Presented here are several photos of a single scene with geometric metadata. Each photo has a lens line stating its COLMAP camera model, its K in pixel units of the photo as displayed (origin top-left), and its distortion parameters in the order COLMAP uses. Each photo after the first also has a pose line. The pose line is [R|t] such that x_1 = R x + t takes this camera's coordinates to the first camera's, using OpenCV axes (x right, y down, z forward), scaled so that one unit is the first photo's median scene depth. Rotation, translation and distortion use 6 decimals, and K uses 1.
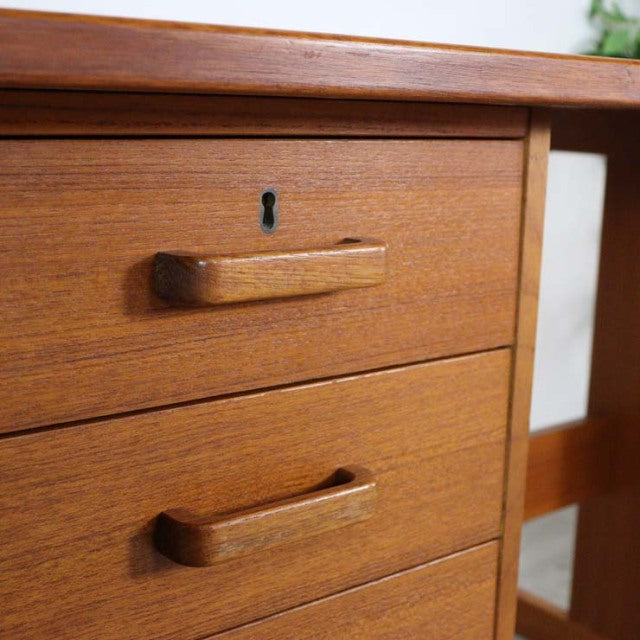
lens RADIAL K [[1033.6, 0, 320.0], [0, 1033.6, 320.0], [0, 0, 1]] dist [-0.098767, 0.064081]
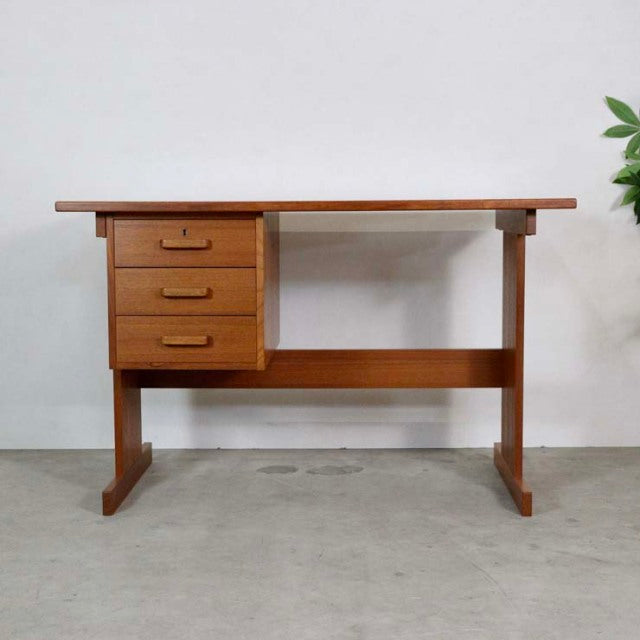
lens RADIAL K [[1033.6, 0, 320.0], [0, 1033.6, 320.0], [0, 0, 1]] dist [-0.098767, 0.064081]
pose [[0.776588, 0.039952, -0.628741, 3.686932], [-0.105600, 0.992123, -0.067389, 0.597874], [0.621095, 0.118729, 0.774690, -2.522746]]
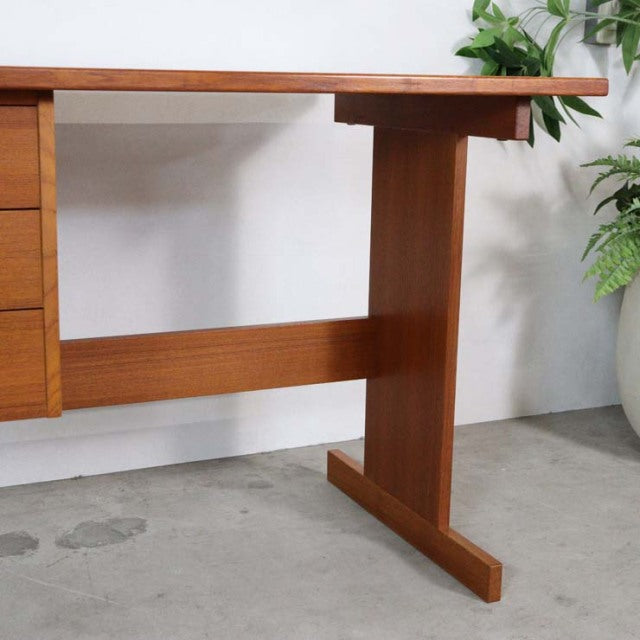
lens RADIAL K [[1092.2, 0, 320.0], [0, 1092.2, 320.0], [0, 0, 1]] dist [-0.046346, 0.052452]
pose [[0.973439, 0.044761, -0.224530, 1.451483], [-0.044844, 0.998983, 0.004736, 0.250081], [0.224513, 0.005459, 0.974456, -1.144336]]
